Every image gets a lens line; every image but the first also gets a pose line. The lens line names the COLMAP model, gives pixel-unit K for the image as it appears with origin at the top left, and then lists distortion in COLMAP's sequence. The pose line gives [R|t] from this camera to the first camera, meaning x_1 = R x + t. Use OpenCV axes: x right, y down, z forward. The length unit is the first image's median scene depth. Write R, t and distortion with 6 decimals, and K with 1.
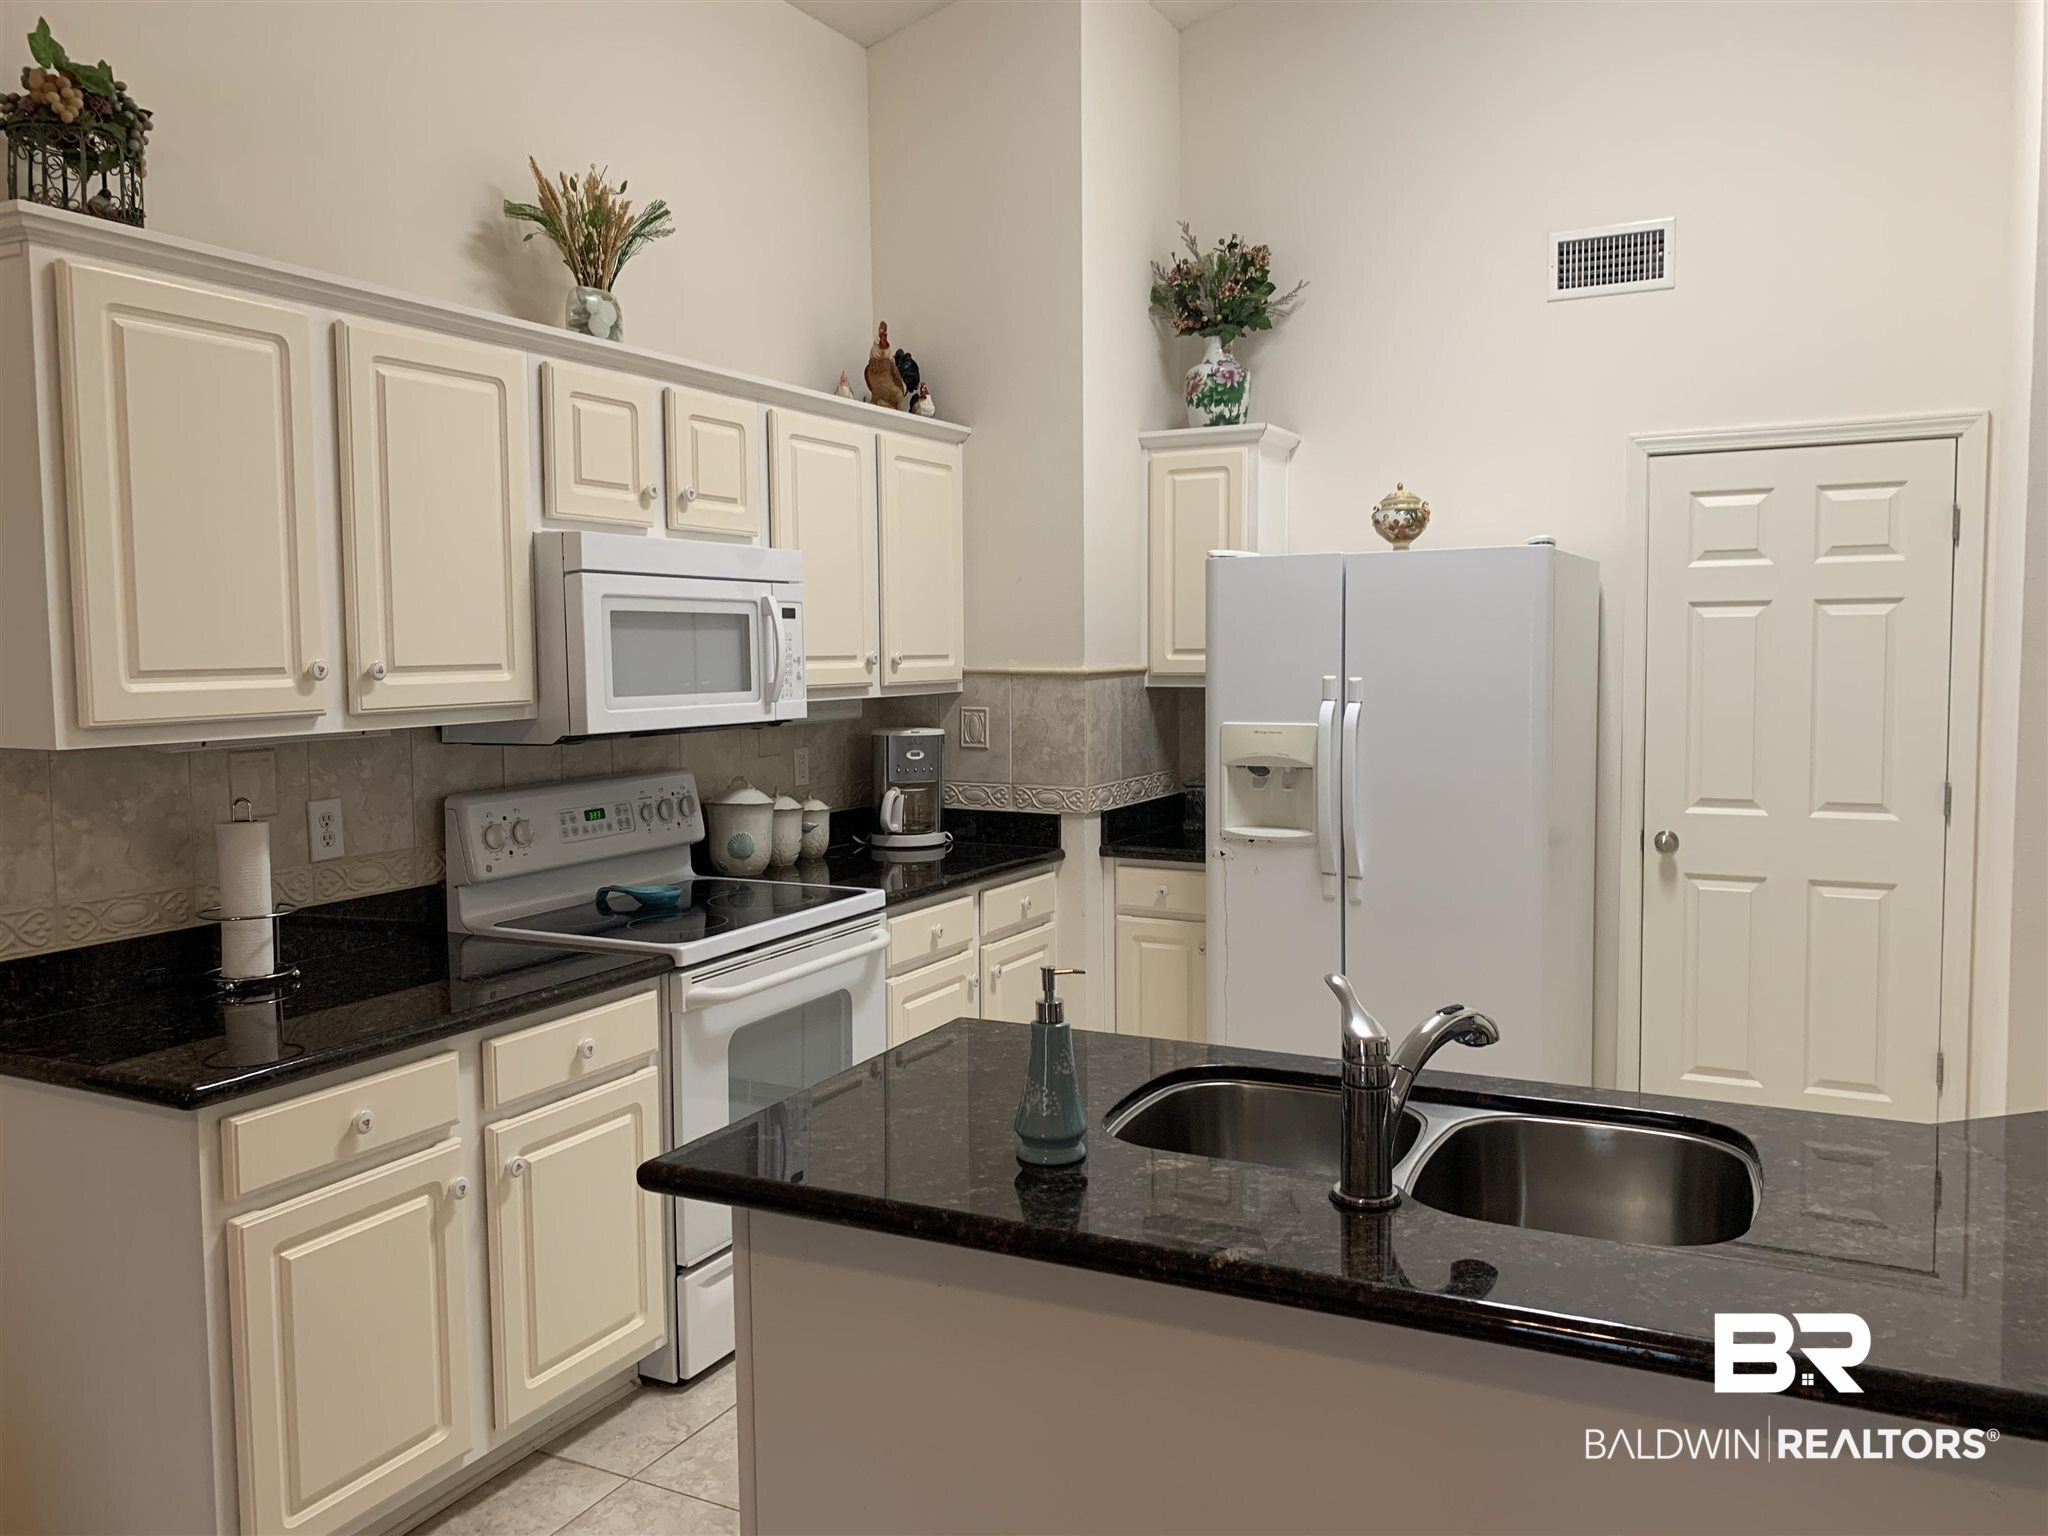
lens RADIAL K [[1533.9, 0, 1038.6], [0, 1533.9, 758.3], [0, 0, 1]] dist [0.056991, -0.088090]
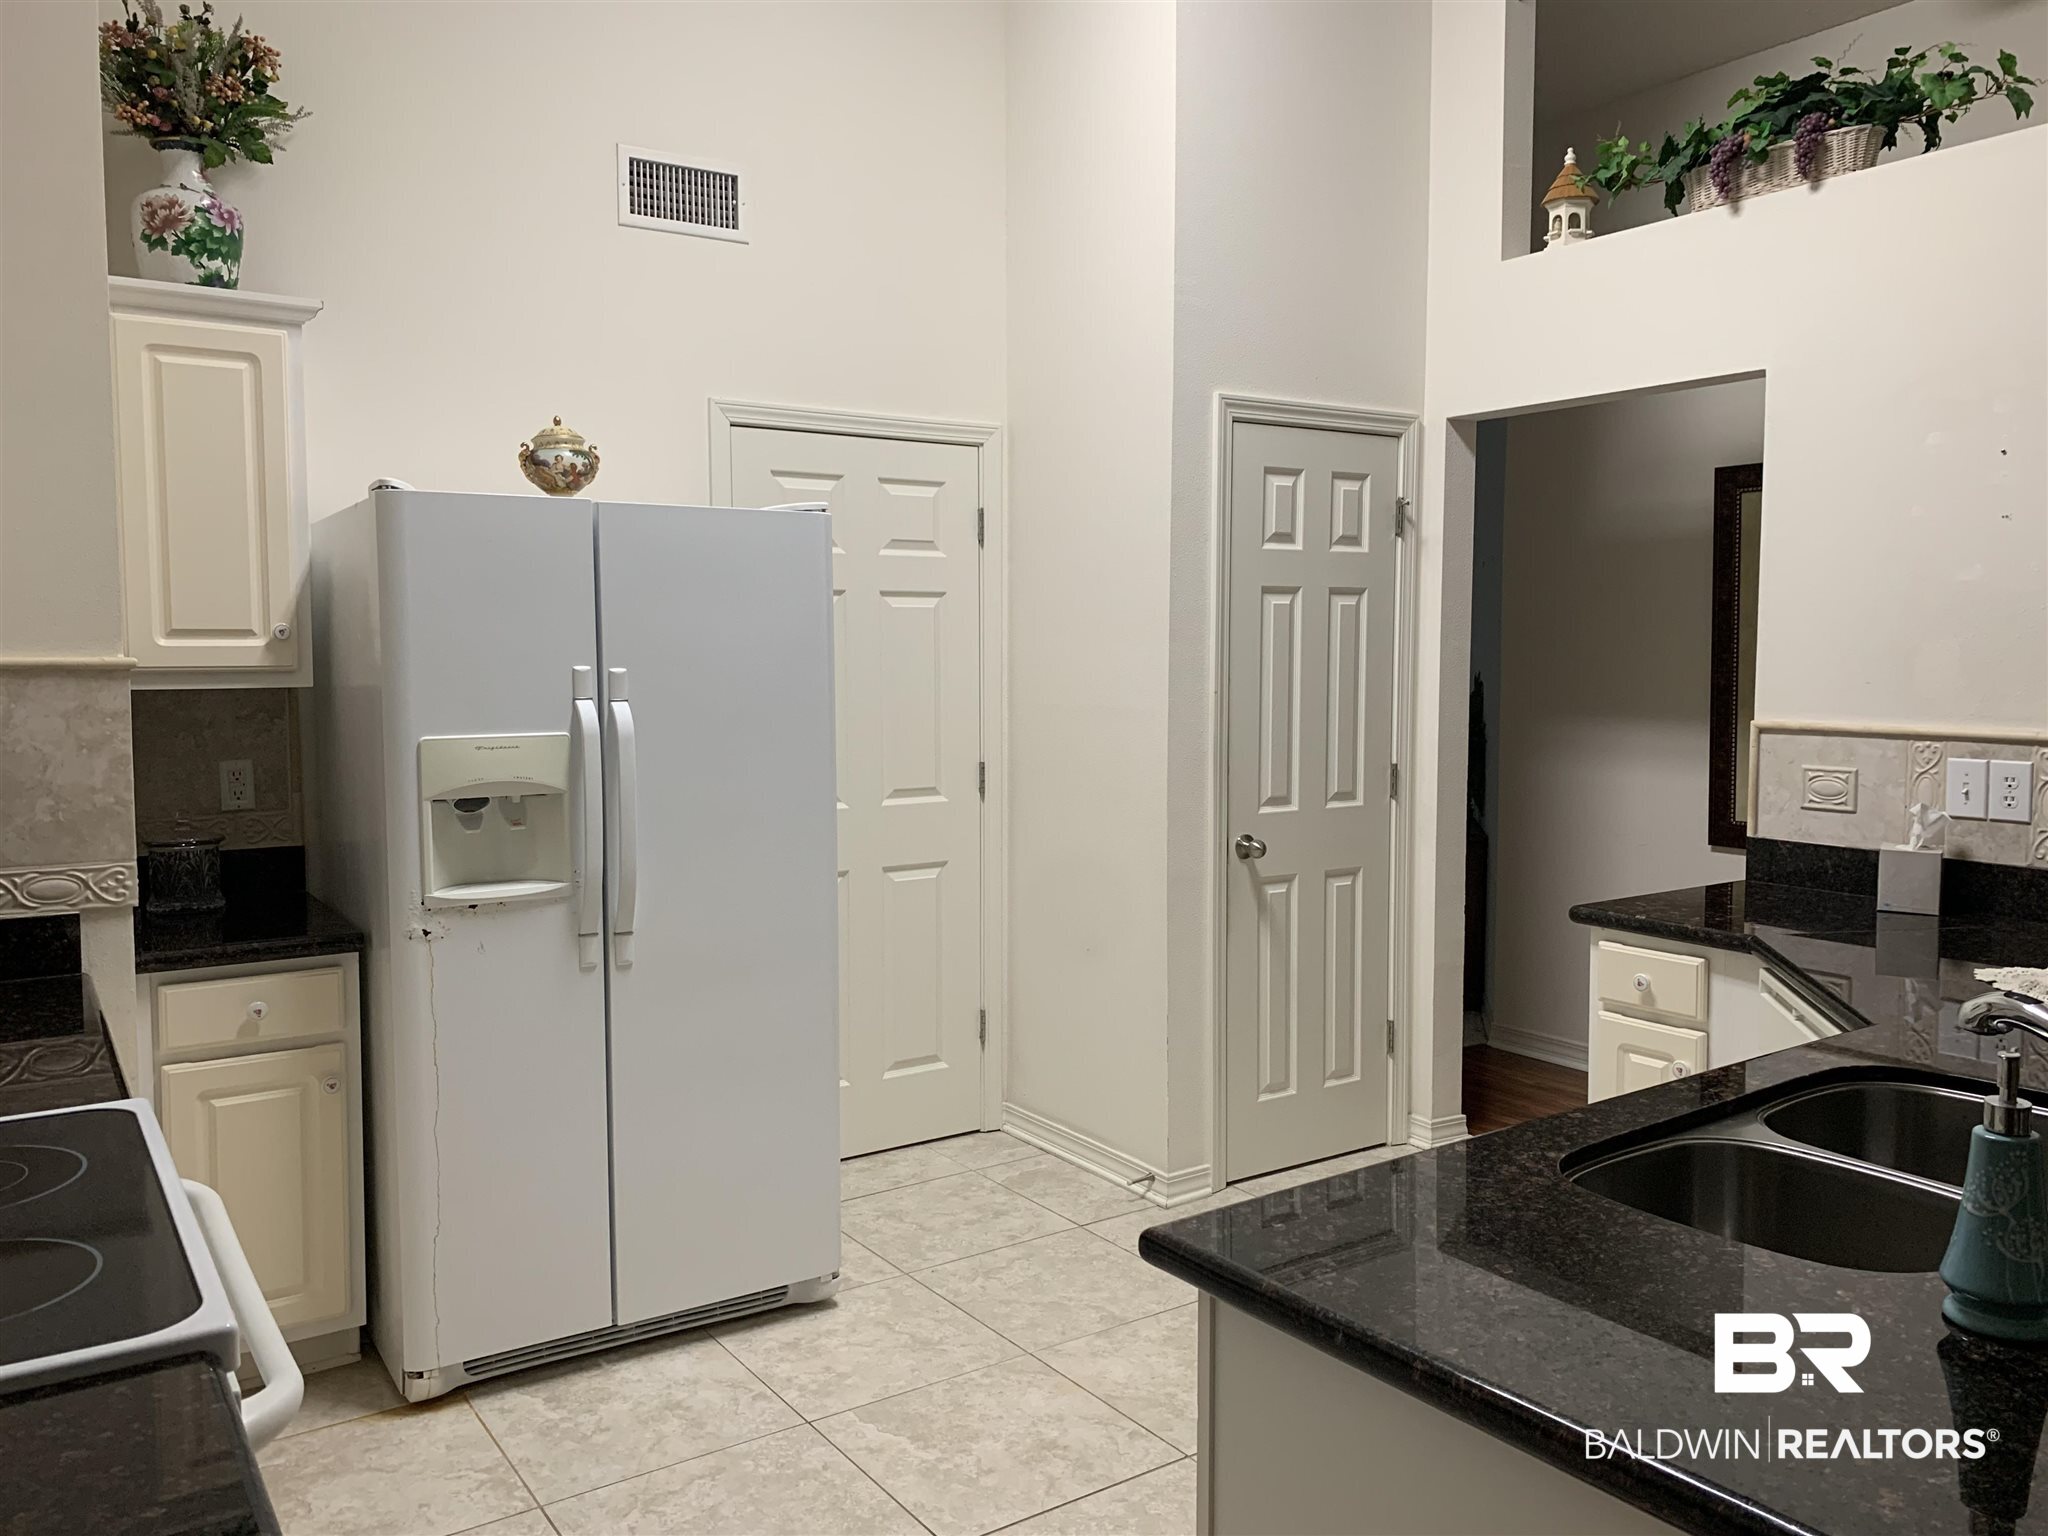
lens RADIAL K [[1552.4, 0, 1055.0], [0, 1552.4, 759.9], [0, 0, 1]] dist [0.042425, -0.097454]
pose [[0.476040, -0.056230, 0.877624, -0.327549], [0.061919, 0.997620, 0.030332, -0.015943], [-0.877241, 0.039902, 0.478389, 0.408492]]
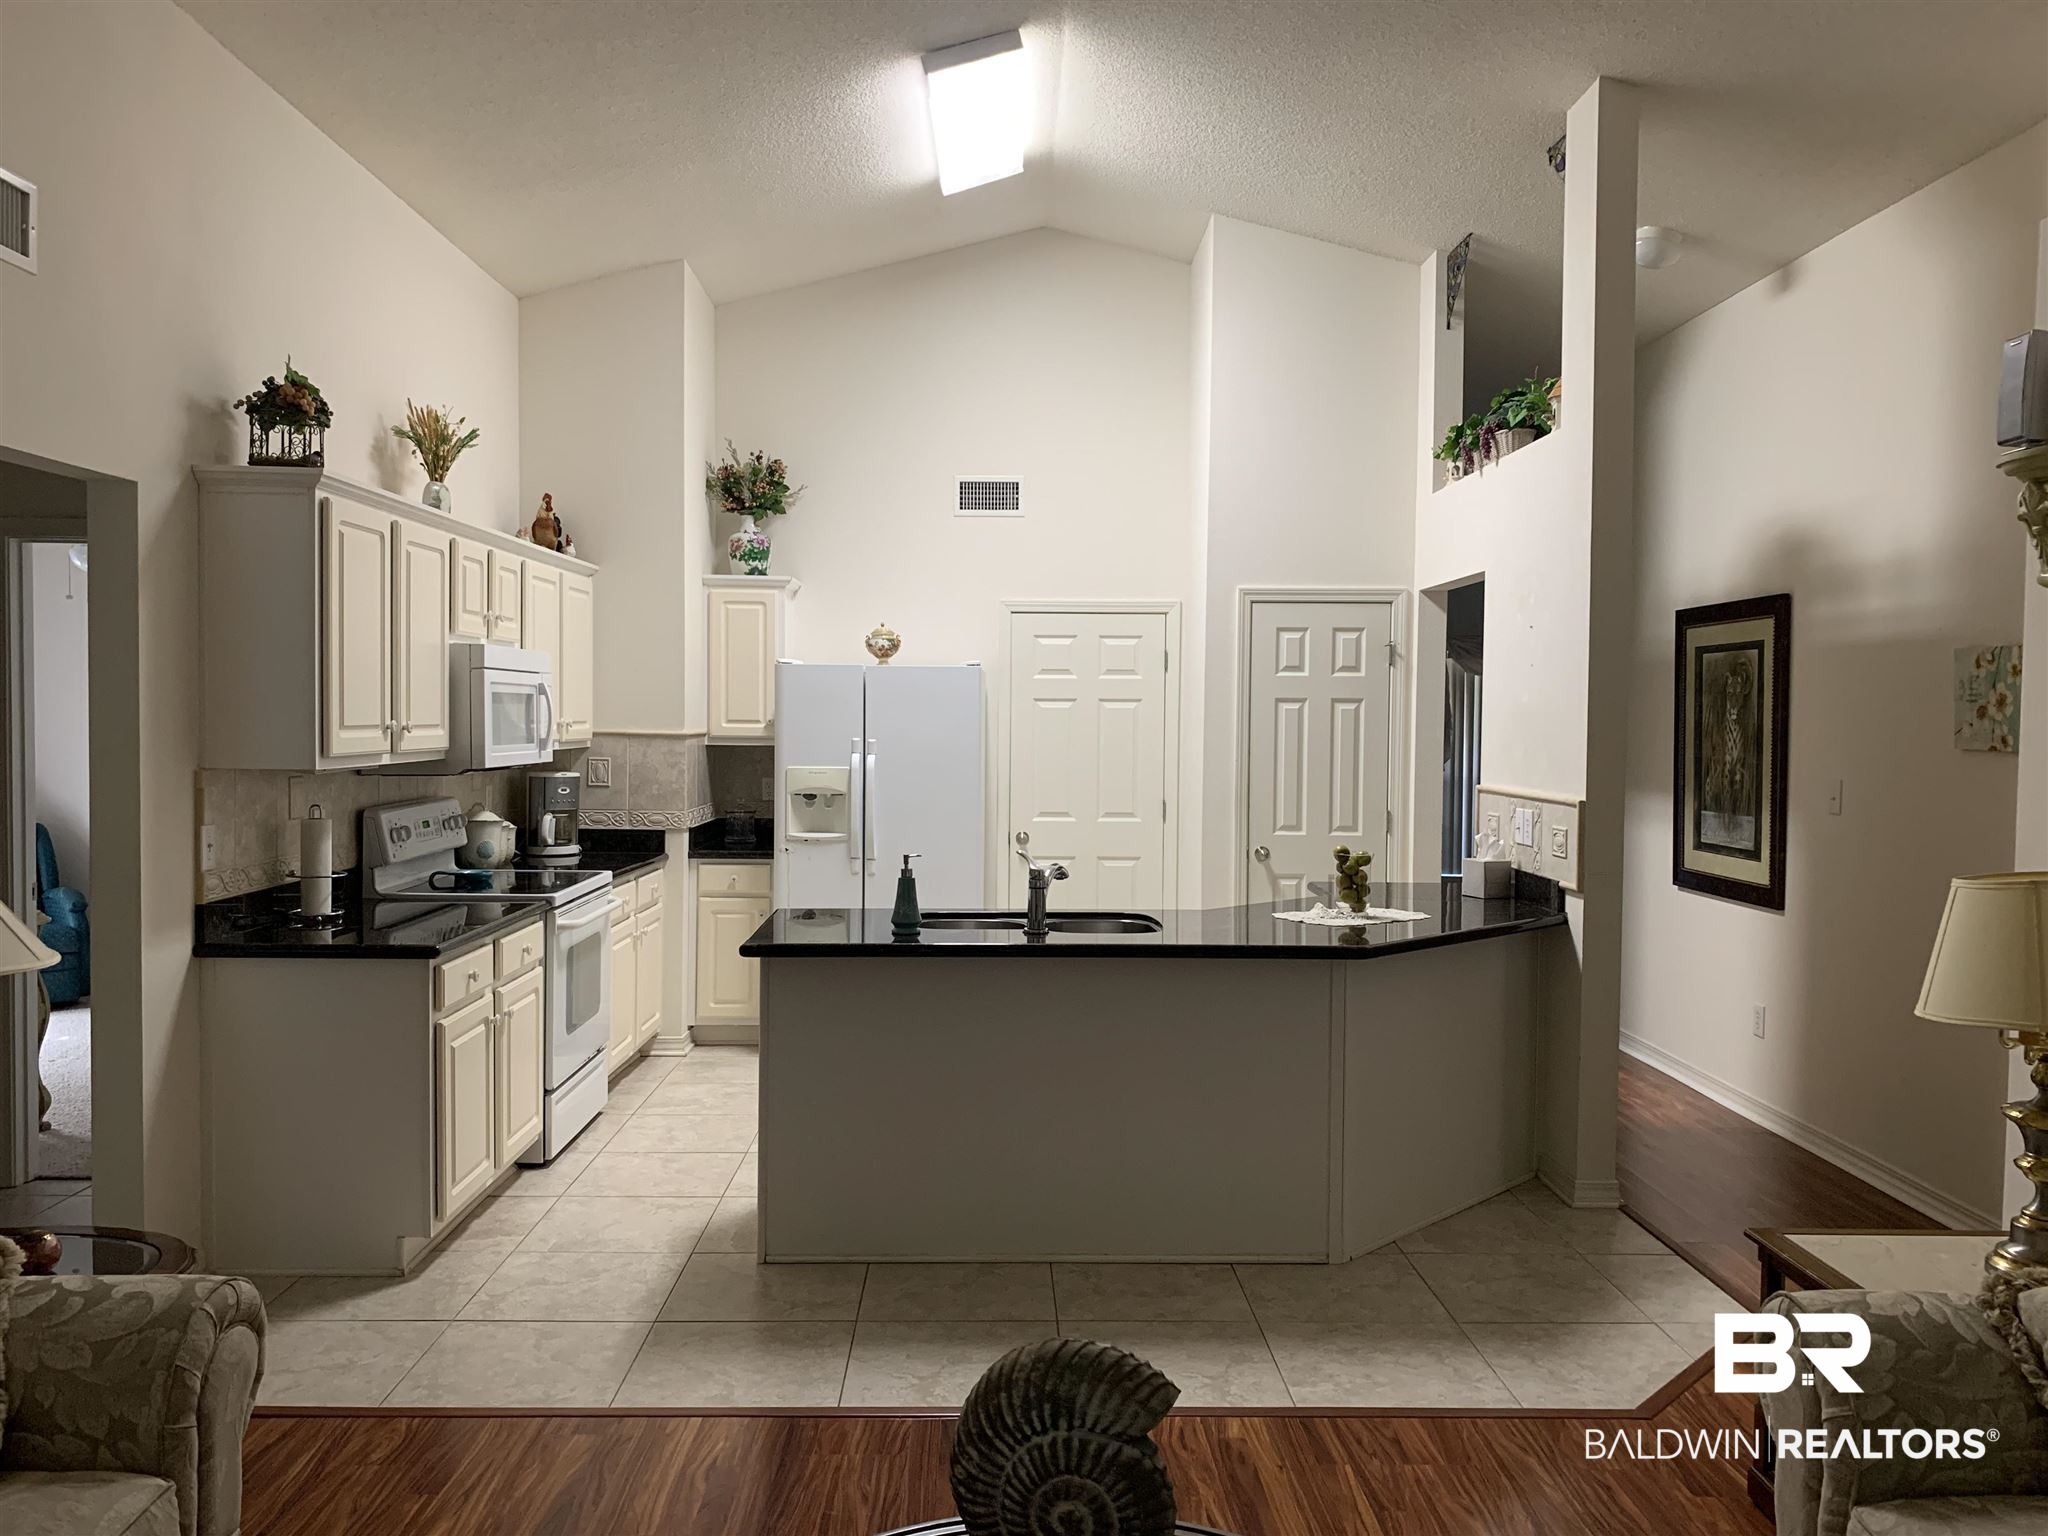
lens RADIAL K [[1533.9, 0, 1038.6], [0, 1533.9, 758.3], [0, 0, 1]] dist [0.056991, -0.088090]
pose [[0.877373, 0.004802, 0.479785, -0.394442], [0.017468, 0.998967, -0.041942, 0.037254], [-0.479491, 0.045179, 0.876383, -0.496806]]
